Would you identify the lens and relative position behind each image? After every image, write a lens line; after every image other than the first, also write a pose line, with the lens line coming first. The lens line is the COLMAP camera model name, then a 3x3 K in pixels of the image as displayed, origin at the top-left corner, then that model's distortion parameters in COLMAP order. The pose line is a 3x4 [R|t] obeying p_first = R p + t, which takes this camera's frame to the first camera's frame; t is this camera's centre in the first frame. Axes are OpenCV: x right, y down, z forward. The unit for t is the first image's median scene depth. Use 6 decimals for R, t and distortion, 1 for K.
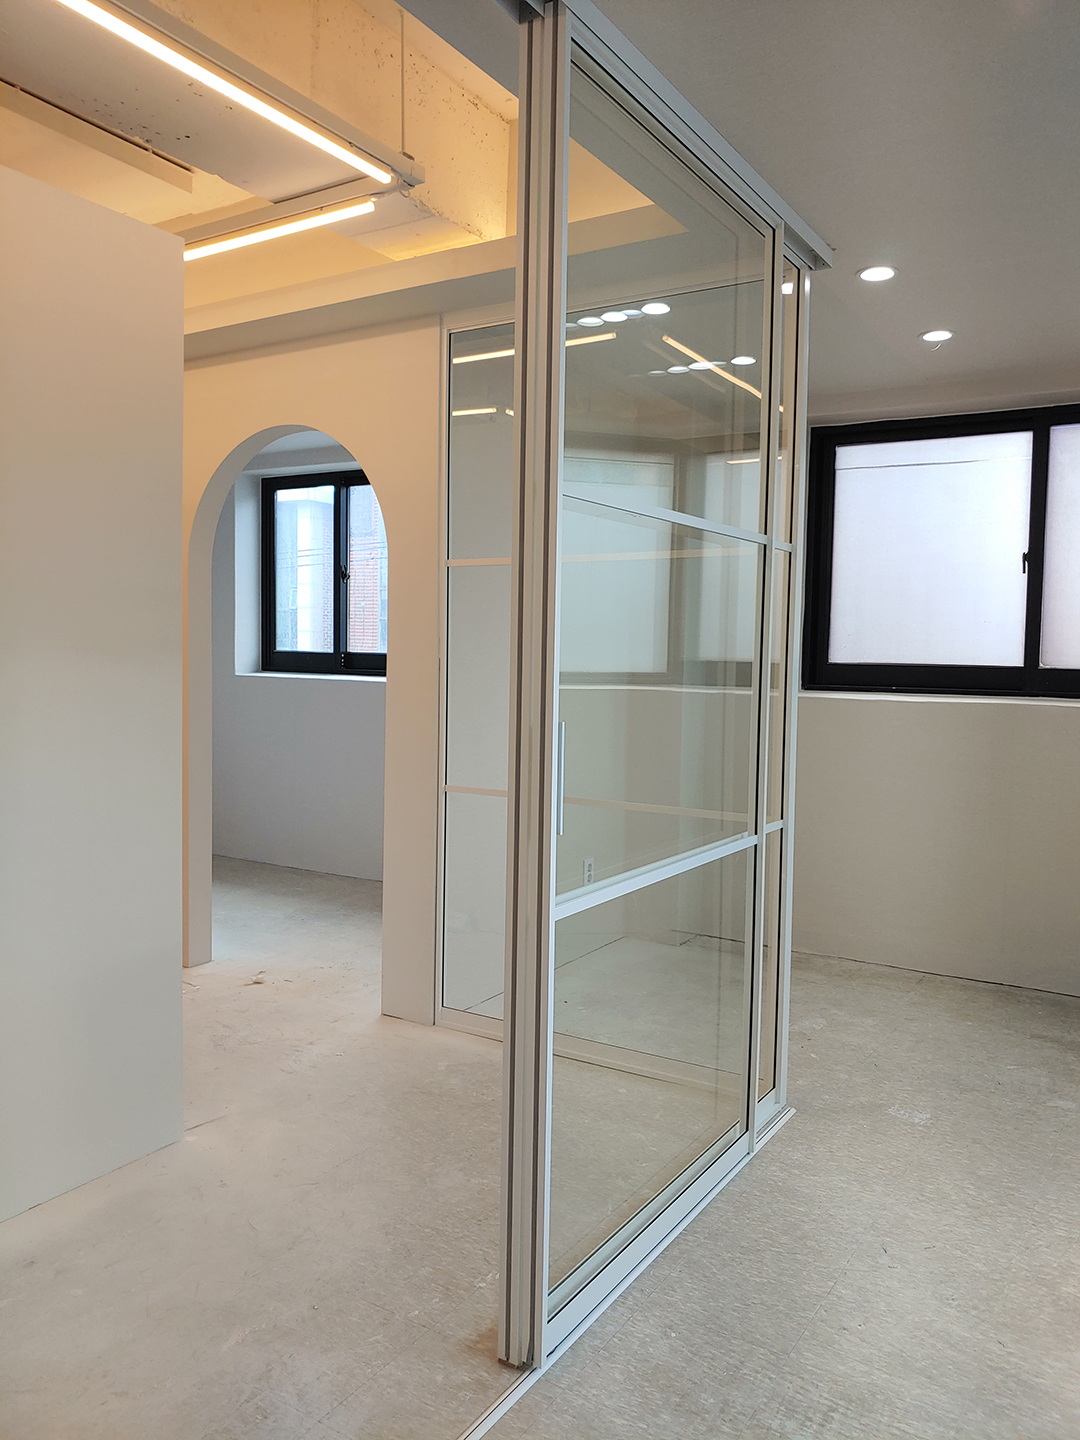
lens RADIAL K [[1087.1, 0, 540.0], [0, 1087.1, 720.0], [0, 0, 1]] dist [-0.030755, -0.001469]
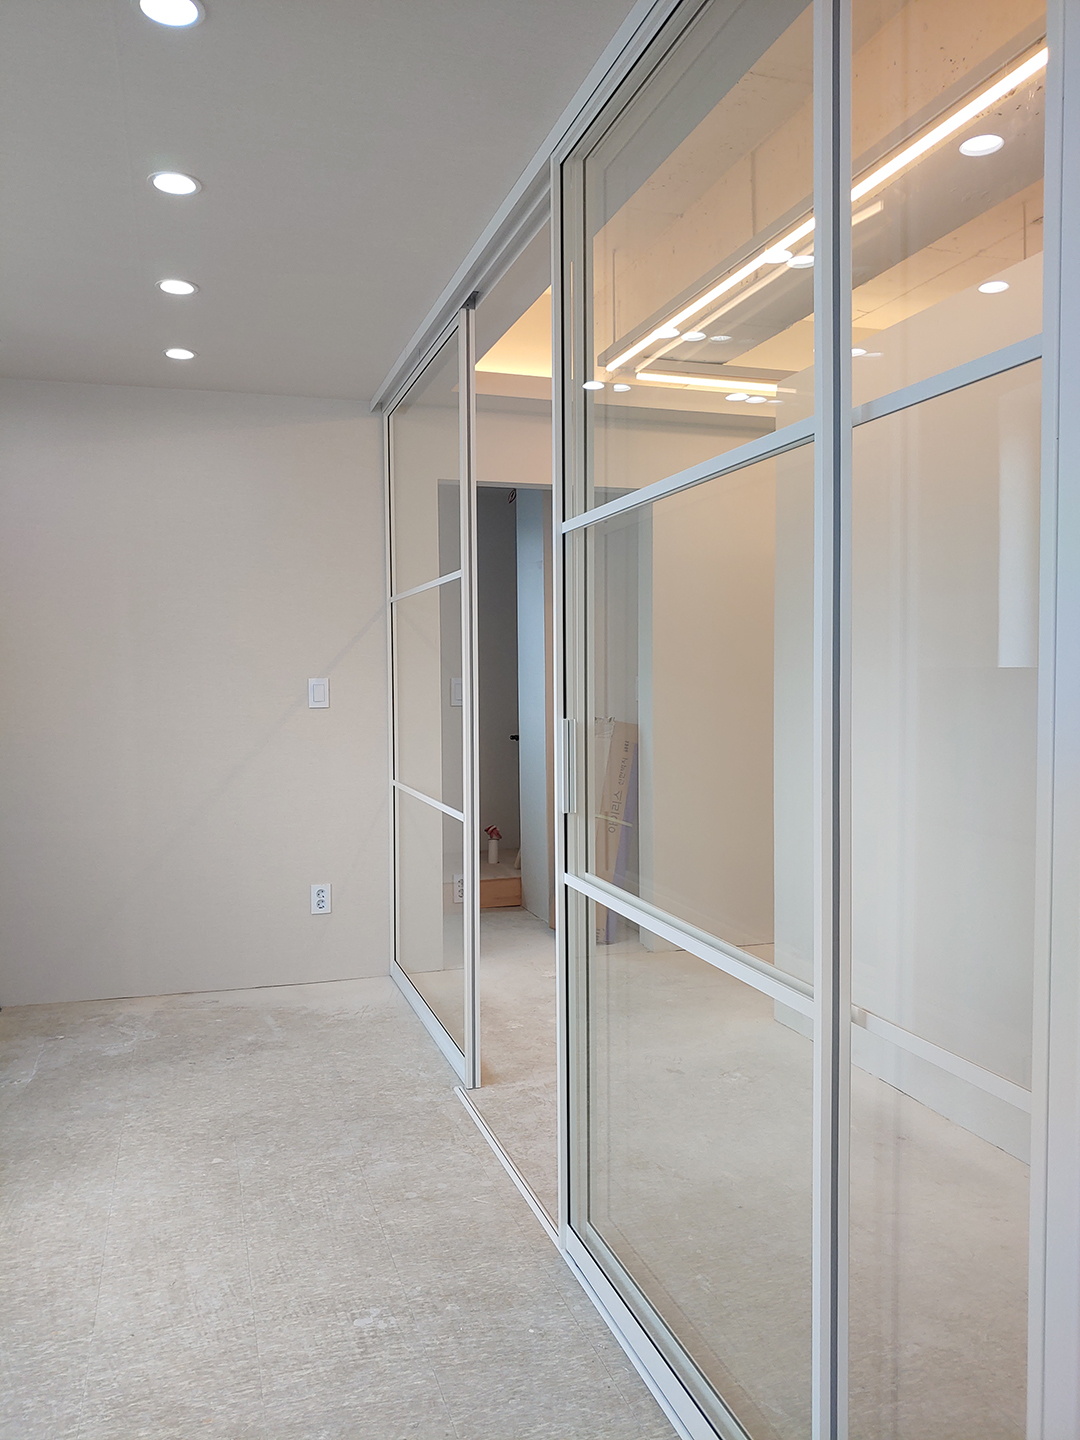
lens RADIAL K [[1087.1, 0, 540.0], [0, 1087.1, 720.0], [0, 0, 1]] dist [-0.030755, -0.001469]
pose [[-0.644157, 0.011710, -0.764804, 0.431653], [-0.050401, 0.997060, 0.057716, -0.031993], [0.763231, 0.075725, -0.641673, 0.781924]]
